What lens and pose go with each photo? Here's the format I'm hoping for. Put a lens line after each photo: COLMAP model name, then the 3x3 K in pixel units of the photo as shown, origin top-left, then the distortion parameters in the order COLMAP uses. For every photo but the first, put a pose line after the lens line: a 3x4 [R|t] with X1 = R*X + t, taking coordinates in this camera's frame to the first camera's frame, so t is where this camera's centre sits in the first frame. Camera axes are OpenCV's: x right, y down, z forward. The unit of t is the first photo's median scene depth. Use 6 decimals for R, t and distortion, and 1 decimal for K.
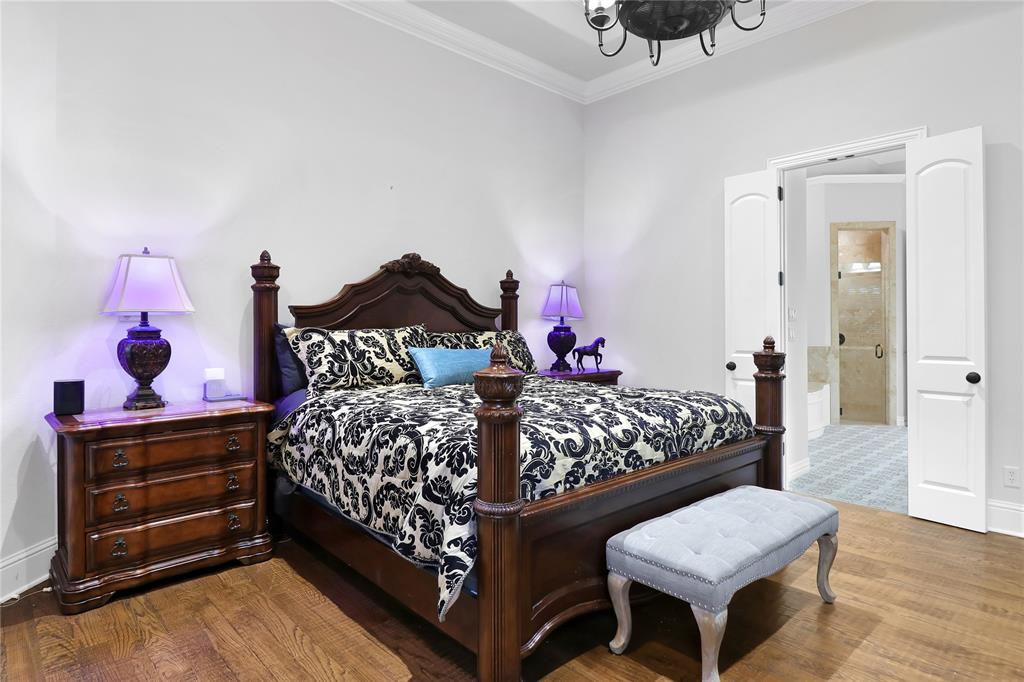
lens RADIAL K [[577.2, 0, 488.2], [0, 577.2, 329.7], [0, 0, 1]] dist [0.000722, -0.000746]
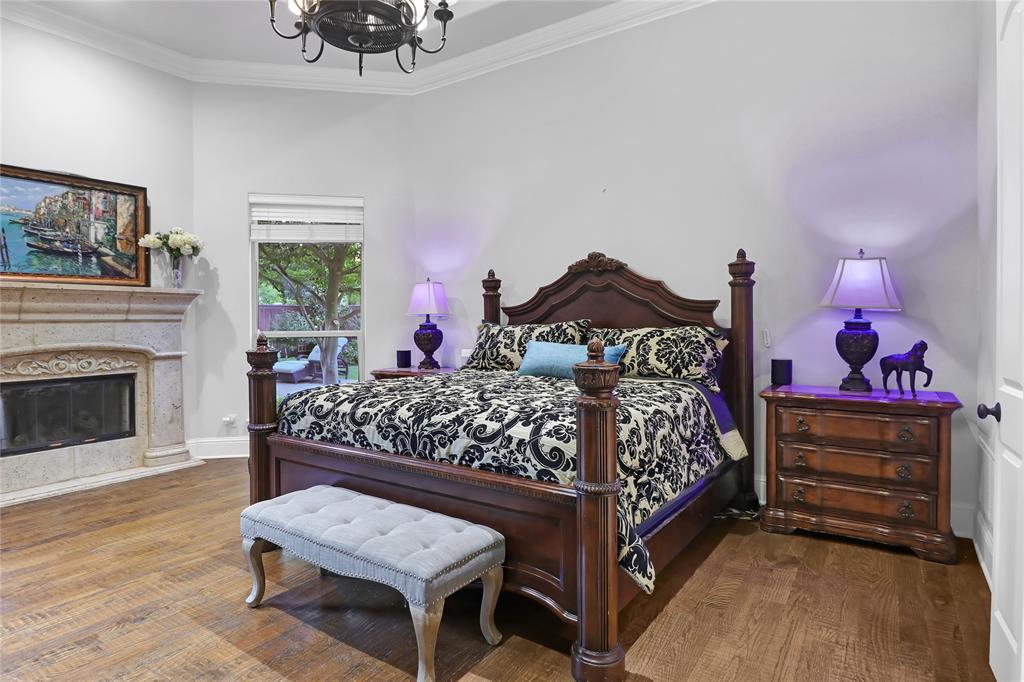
lens RADIAL K [[577.2, 0, 504.8], [0, 577.2, 336.4], [0, 0, 1]] dist [0.000722, -0.000746]
pose [[0.229794, 0.027257, -0.972857, 0.905463], [0.000286, 0.999606, 0.028074, -0.009388], [0.973239, -0.006730, 0.229696, 0.630637]]
